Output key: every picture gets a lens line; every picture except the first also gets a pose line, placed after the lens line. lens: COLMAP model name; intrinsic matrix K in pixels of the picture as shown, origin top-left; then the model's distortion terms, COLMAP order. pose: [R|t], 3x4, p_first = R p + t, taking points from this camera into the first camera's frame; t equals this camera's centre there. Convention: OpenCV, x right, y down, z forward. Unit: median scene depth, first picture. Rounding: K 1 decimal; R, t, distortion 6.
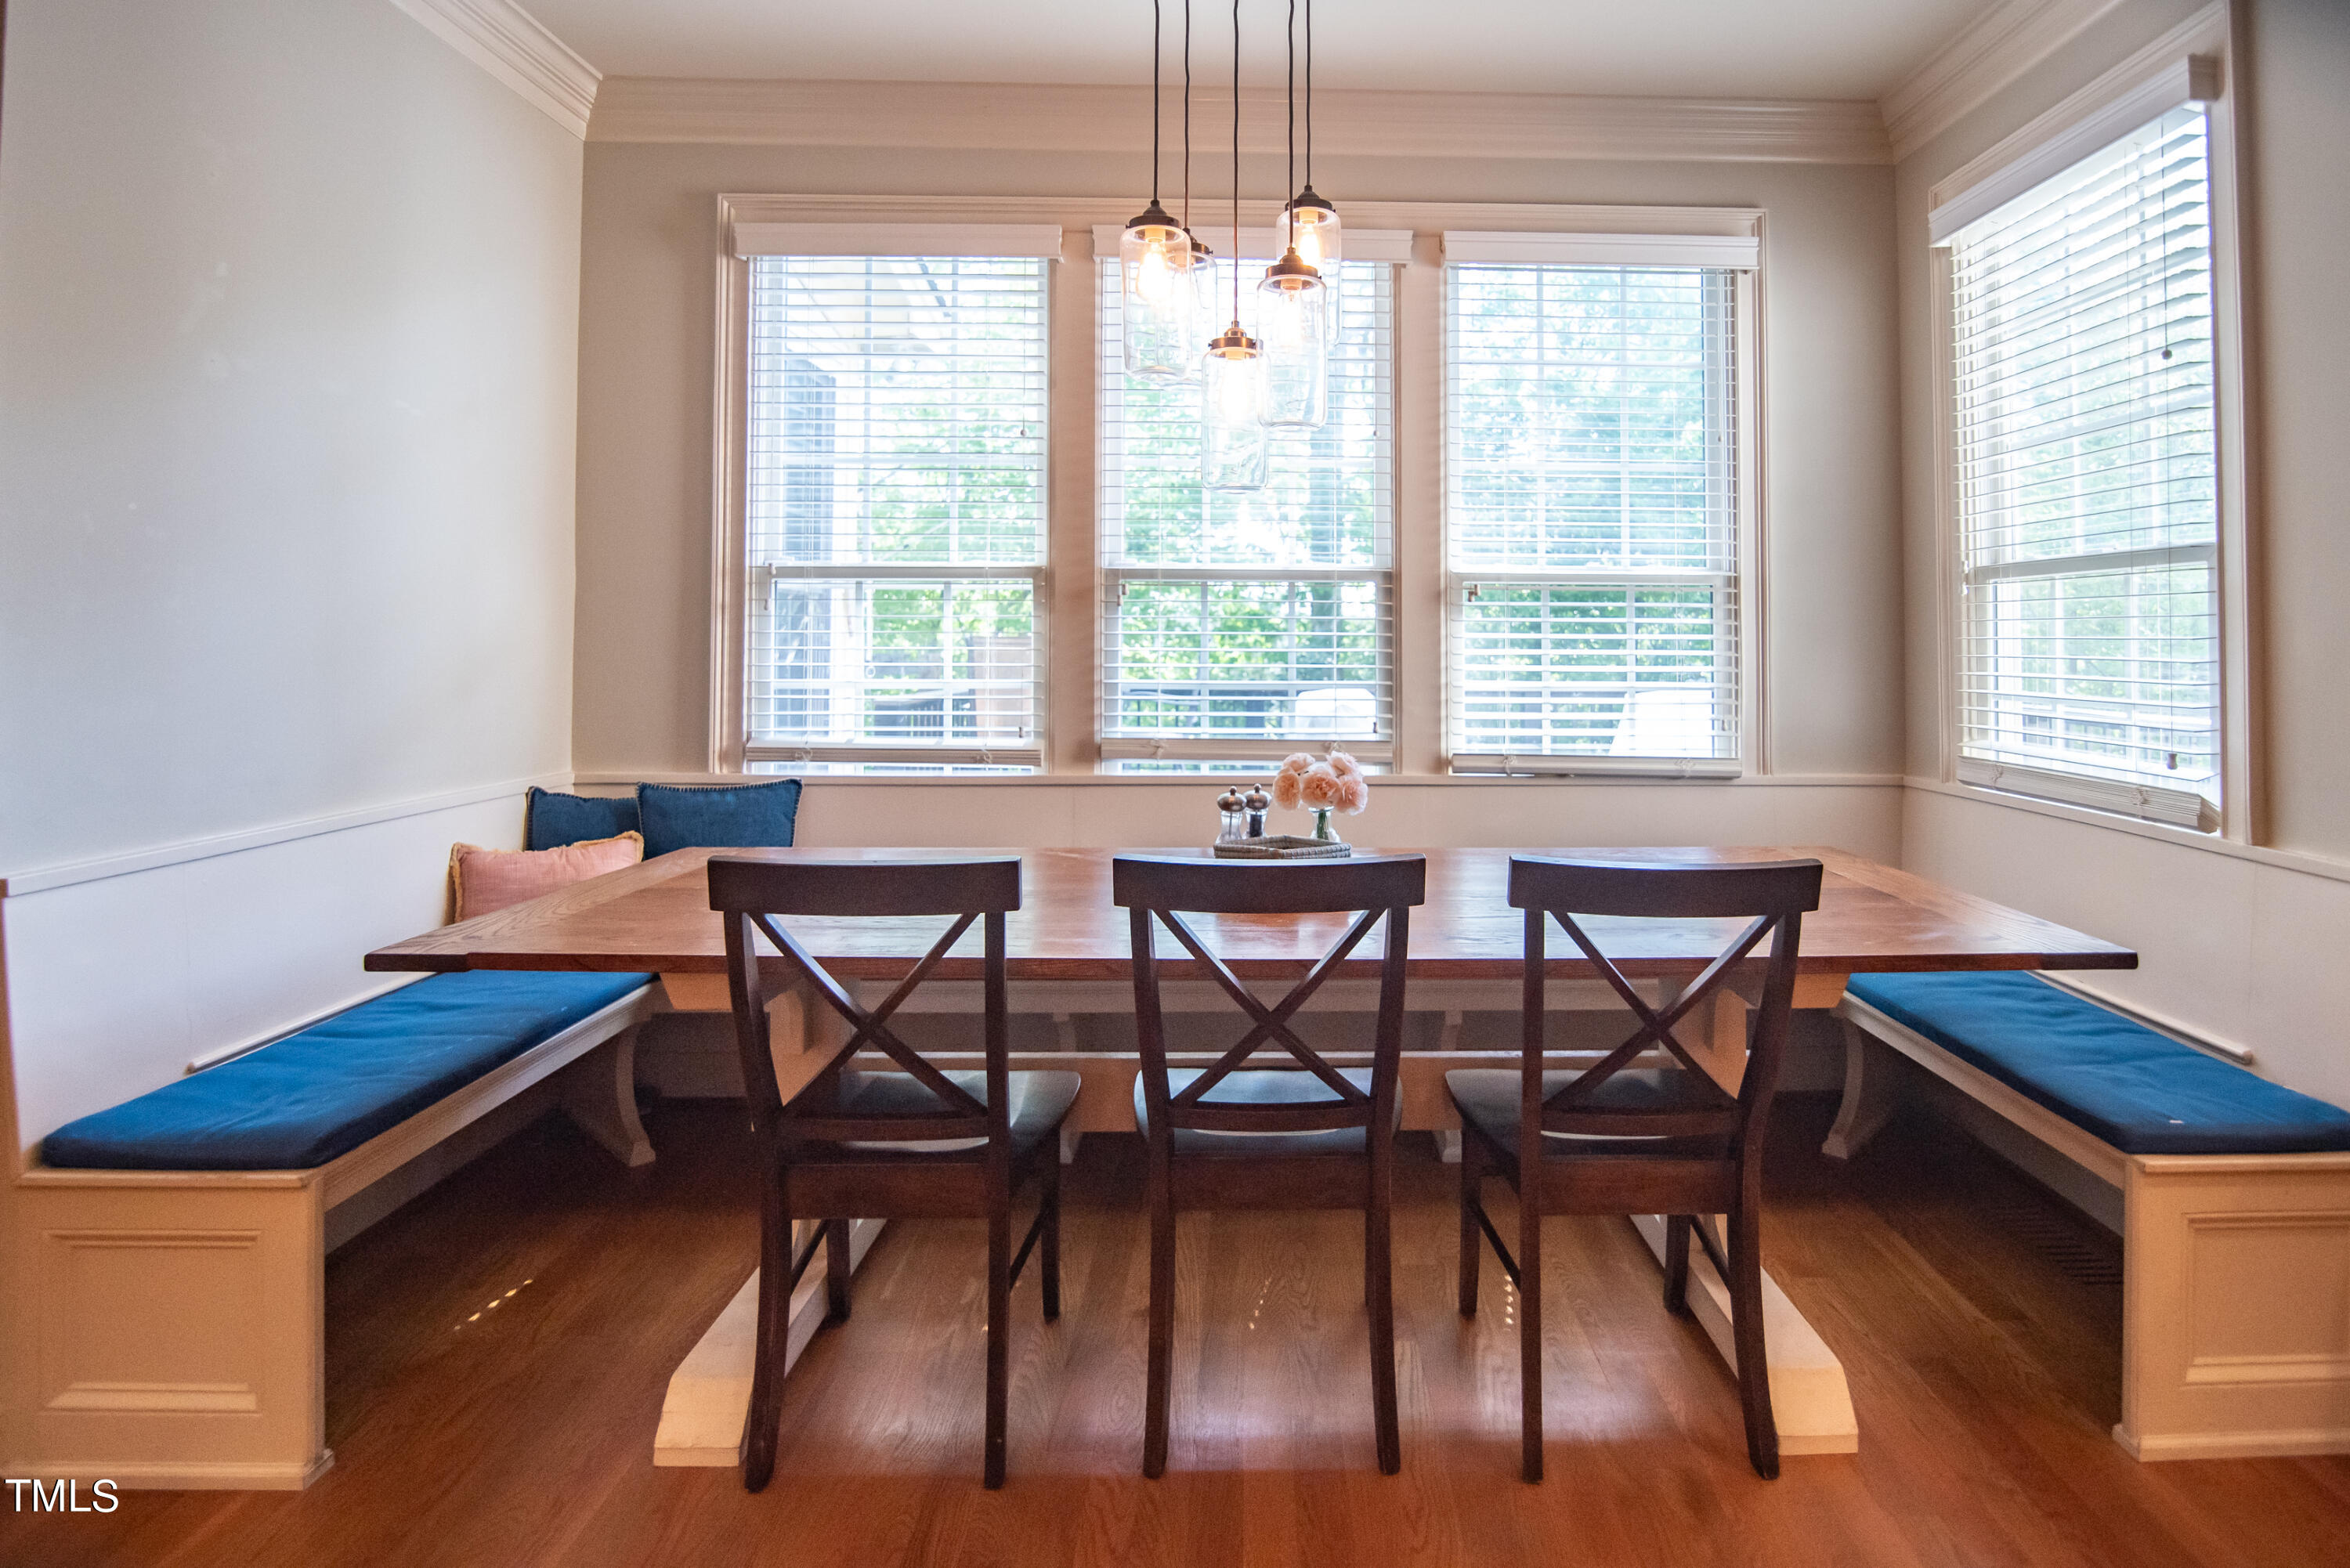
lens RADIAL K [[1245.6, 0, 1266.1], [0, 1245.6, 608.4], [0, 0, 1]] dist [-0.024470, 0.001744]
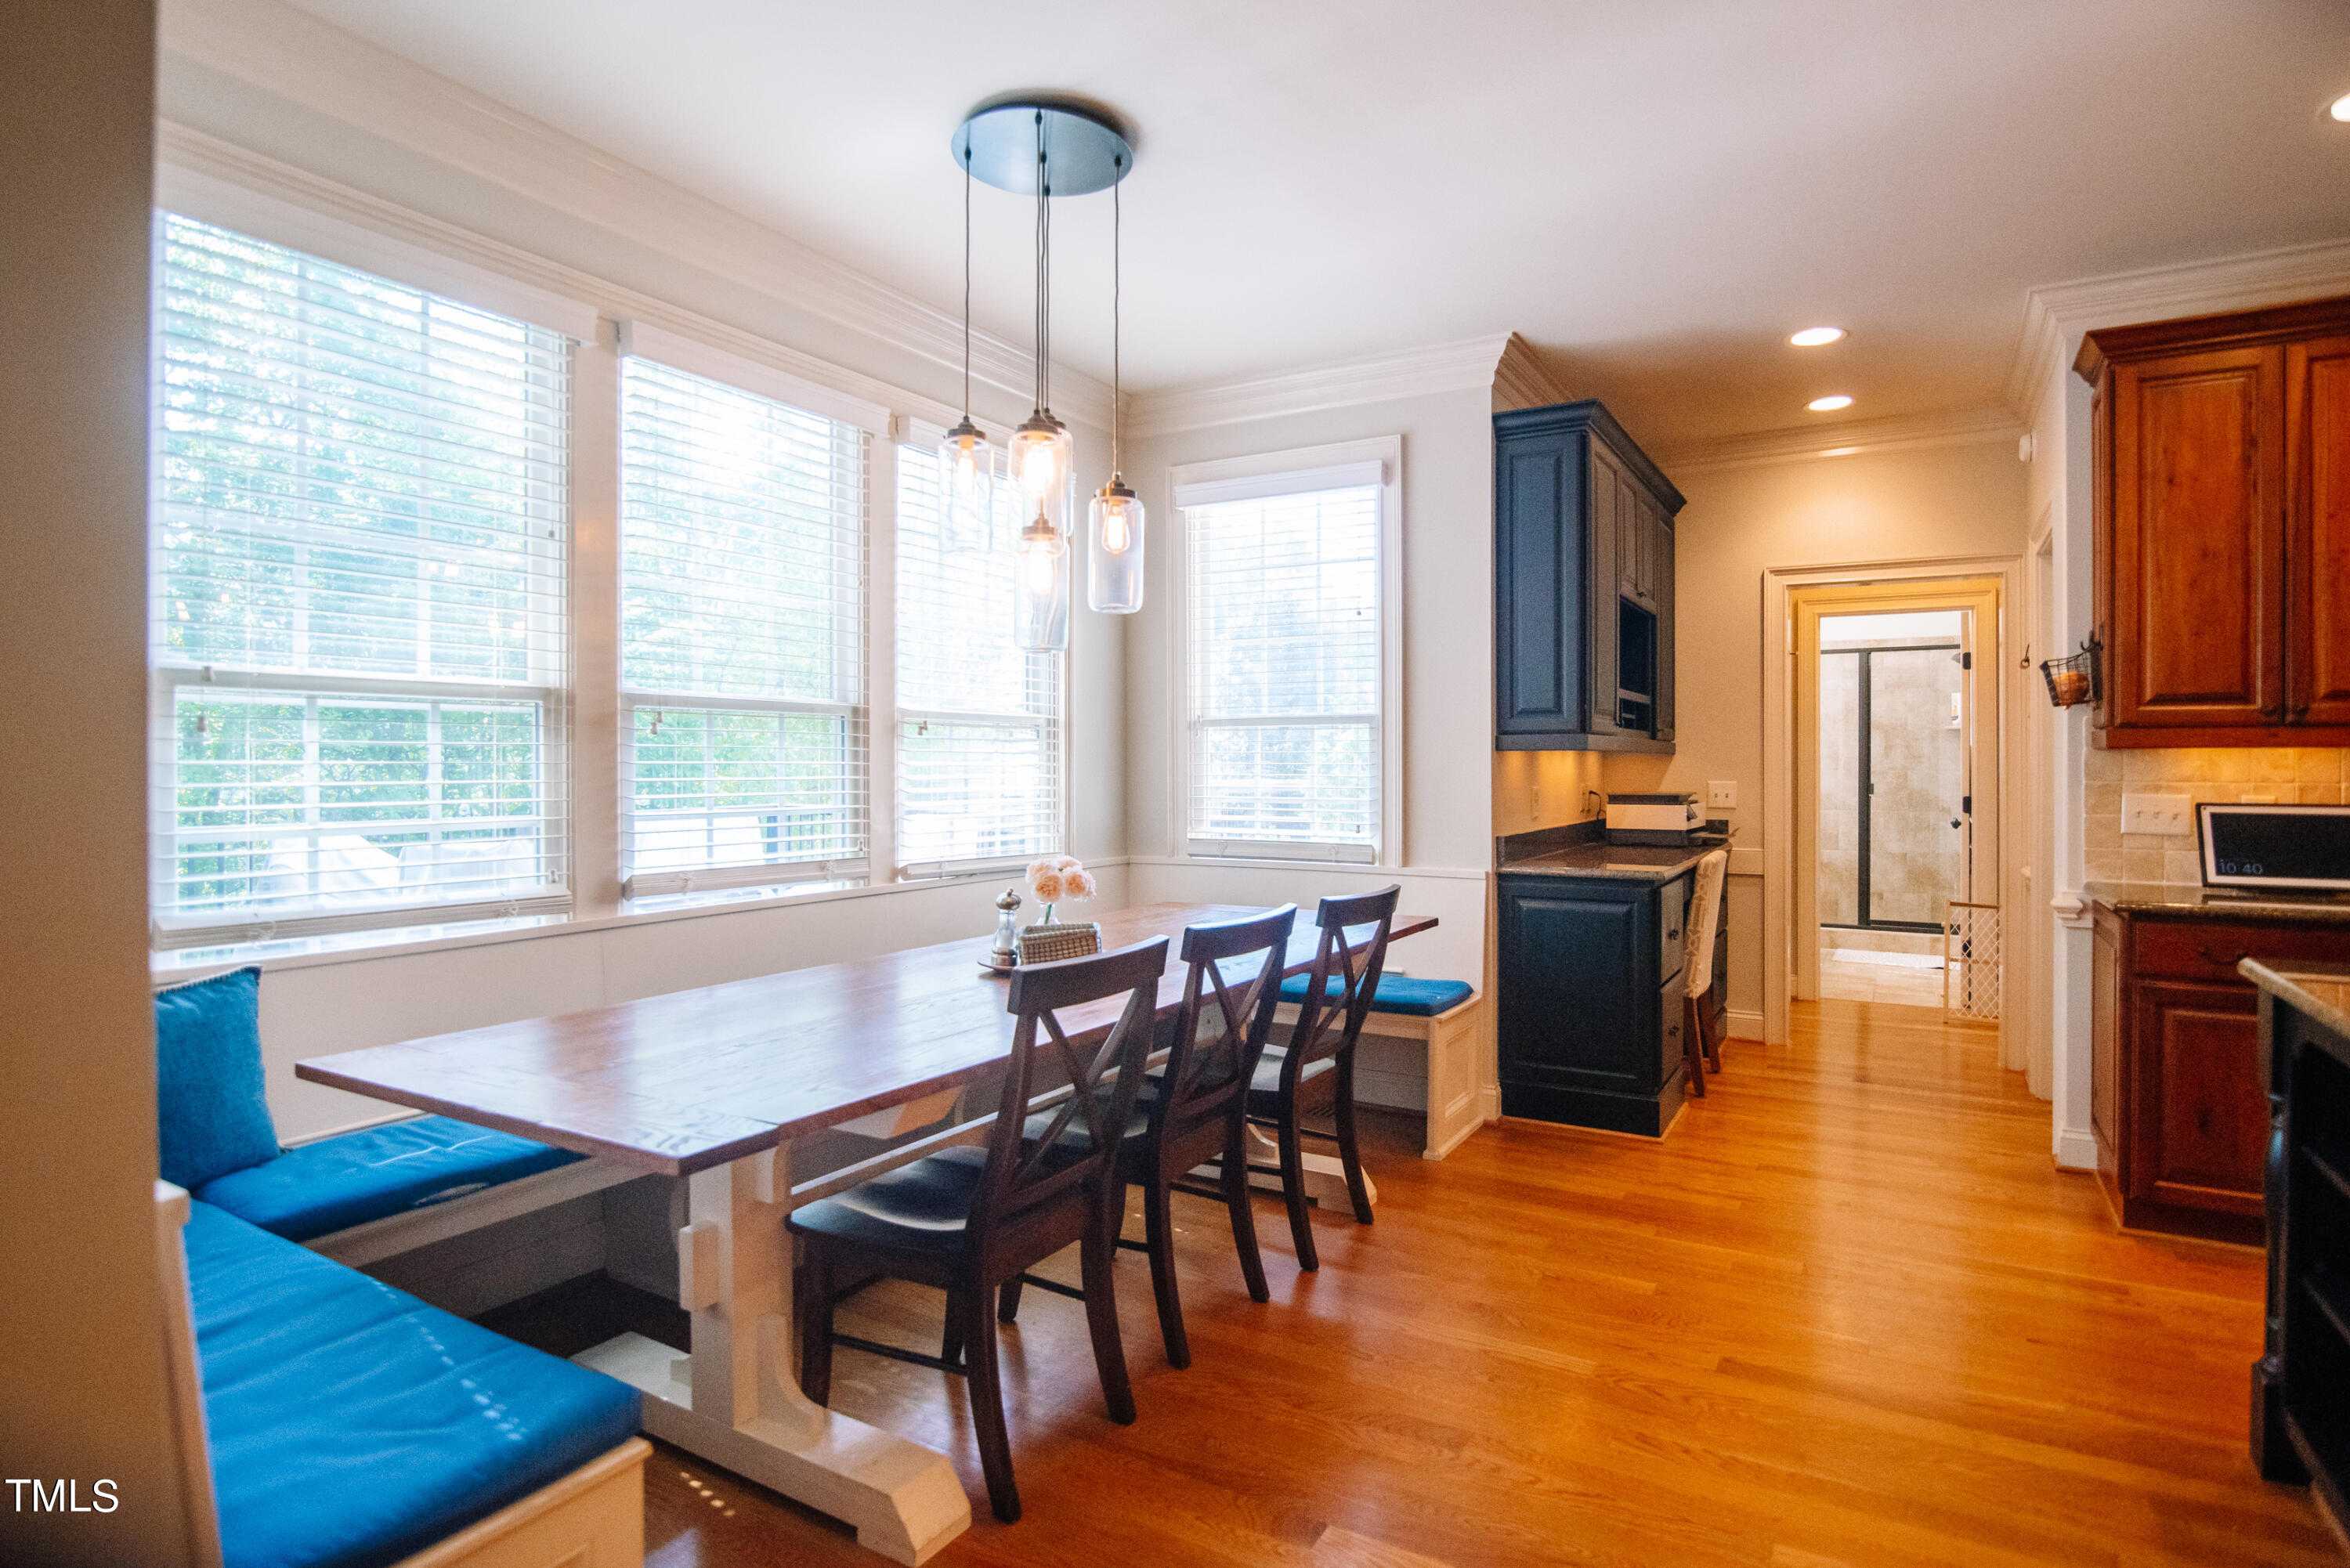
lens RADIAL K [[1245.6, 0, 1193.6], [0, 1245.6, 781.0], [0, 0, 1]] dist [-0.024470, 0.001744]
pose [[0.504547, -0.016098, 0.863234, -0.789781], [-0.018803, 0.999384, 0.029628, -0.001750], [-0.863180, -0.031180, 0.503933, 0.189019]]
